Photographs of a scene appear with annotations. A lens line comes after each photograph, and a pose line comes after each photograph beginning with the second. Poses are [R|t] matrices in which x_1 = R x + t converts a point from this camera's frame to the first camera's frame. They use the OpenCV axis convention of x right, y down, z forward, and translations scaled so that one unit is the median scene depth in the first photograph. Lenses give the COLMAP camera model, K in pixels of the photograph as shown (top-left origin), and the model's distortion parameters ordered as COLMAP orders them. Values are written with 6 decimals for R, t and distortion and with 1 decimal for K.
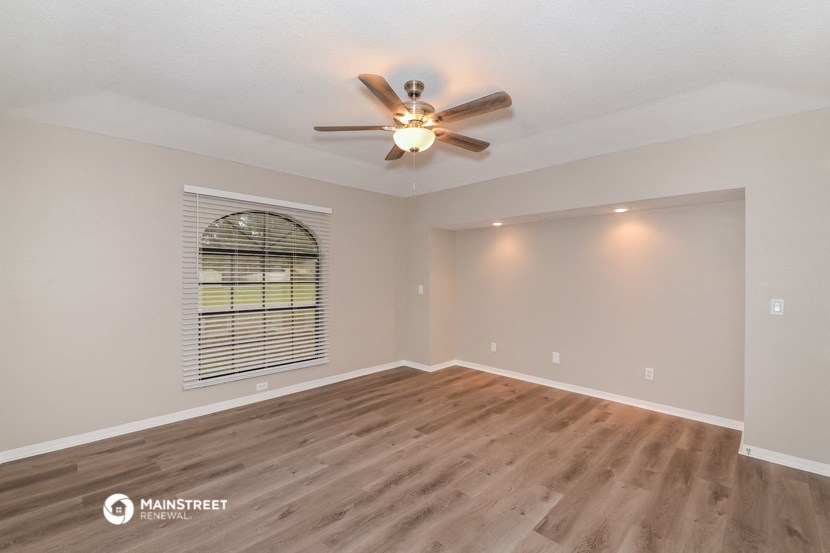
lens RADIAL K [[331.2, 0, 415.0], [0, 331.2, 276.5], [0, 0, 1]] dist [-0.015131, -0.000028]
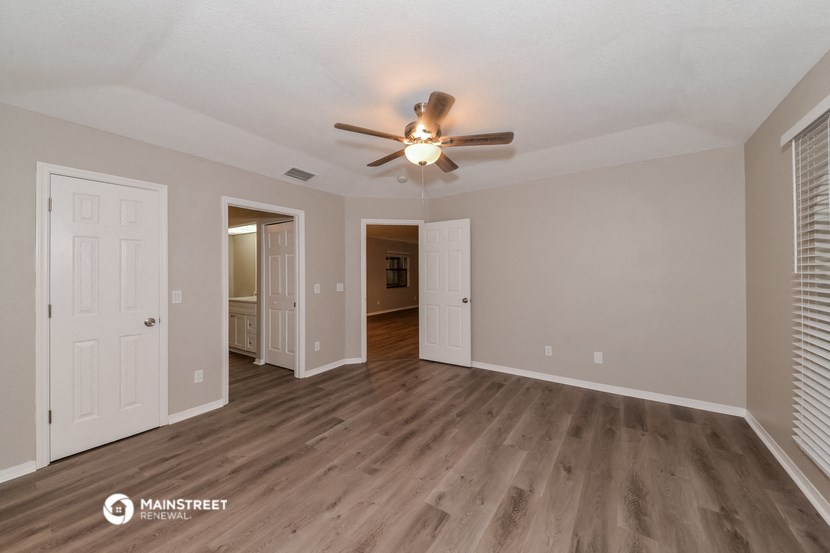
lens RADIAL K [[286.9, 0, 405.0], [0, 286.9, 278.5], [0, 0, 1]] dist [0.000095, -0.003023]
pose [[-0.988824, 0.007888, -0.148879, 0.205563], [0.004654, 0.999746, 0.022055, -0.000483], [0.149015, 0.021115, -0.988609, 1.926648]]
